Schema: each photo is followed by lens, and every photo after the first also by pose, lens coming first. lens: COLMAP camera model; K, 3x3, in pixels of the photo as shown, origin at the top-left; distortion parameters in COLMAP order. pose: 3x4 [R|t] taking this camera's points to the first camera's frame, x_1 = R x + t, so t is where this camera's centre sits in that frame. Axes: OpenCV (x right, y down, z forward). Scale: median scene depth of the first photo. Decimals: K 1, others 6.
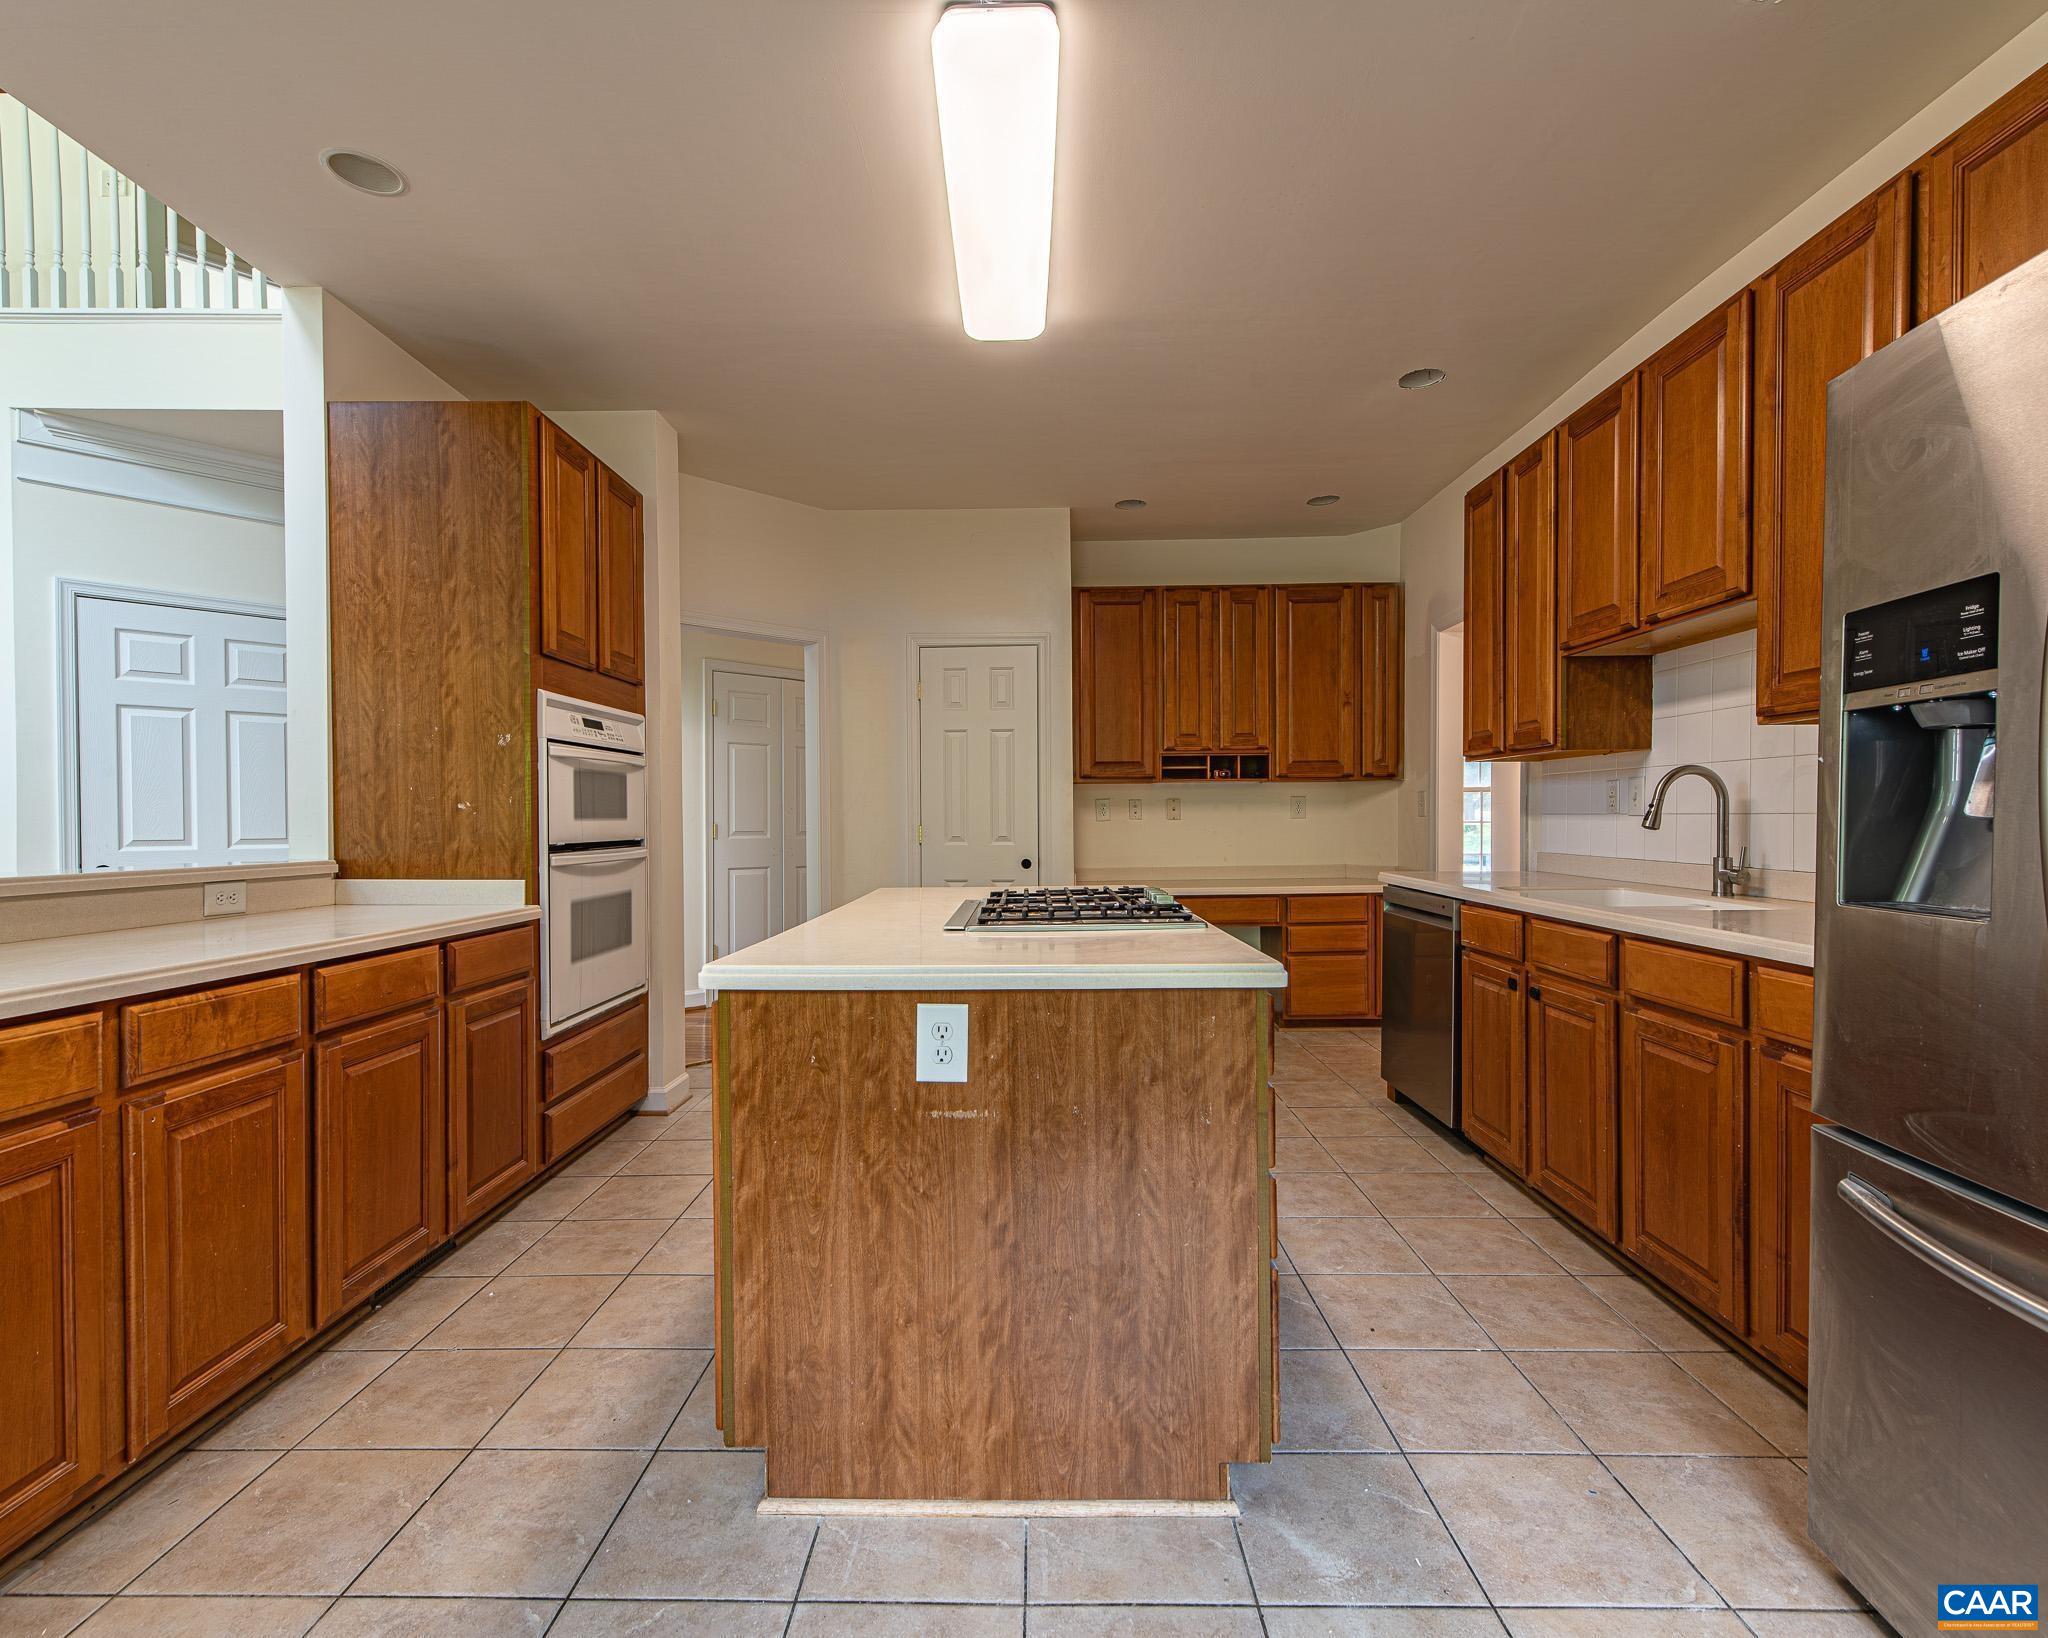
lens RADIAL K [[959.7, 0, 1014.3], [0, 959.7, 829.2], [0, 0, 1]] dist [0.020028, -0.009005]
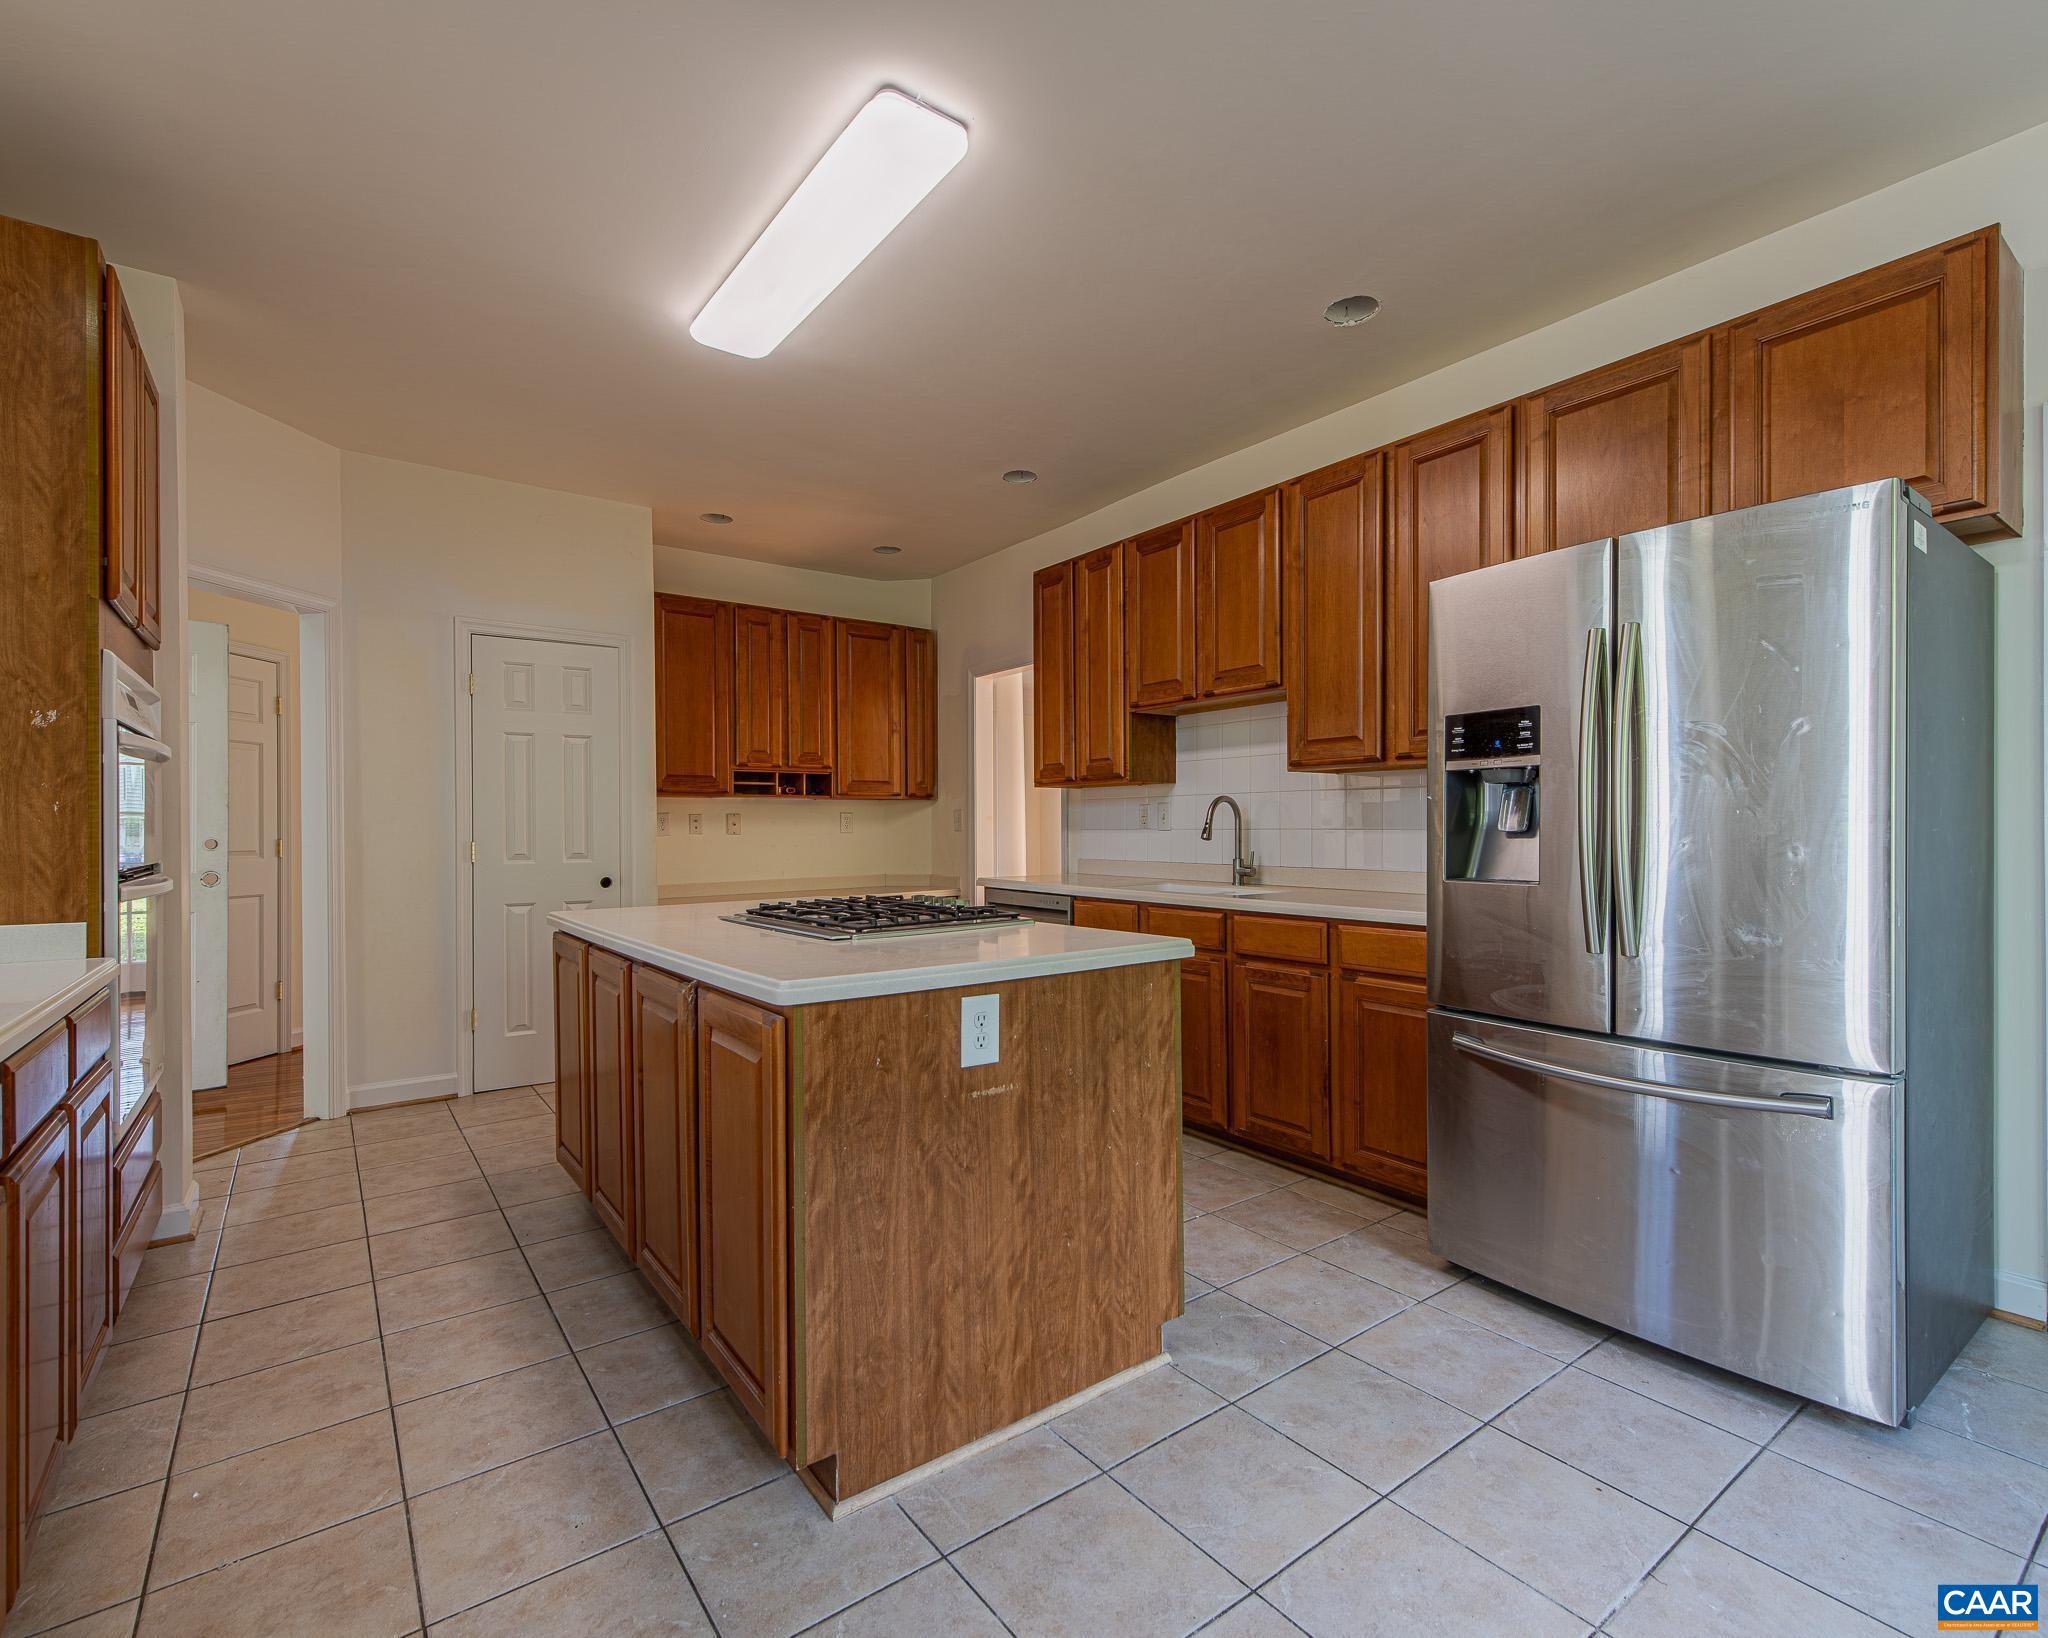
lens RADIAL K [[959.7, 0, 1014.3], [0, 959.7, 829.2], [0, 0, 1]] dist [0.020028, -0.009005]
pose [[0.795018, 0.001306, 0.606585, -0.725804], [0.008485, 0.999876, -0.013272, 0.001041], [-0.606527, 0.015698, 0.794908, 0.072382]]
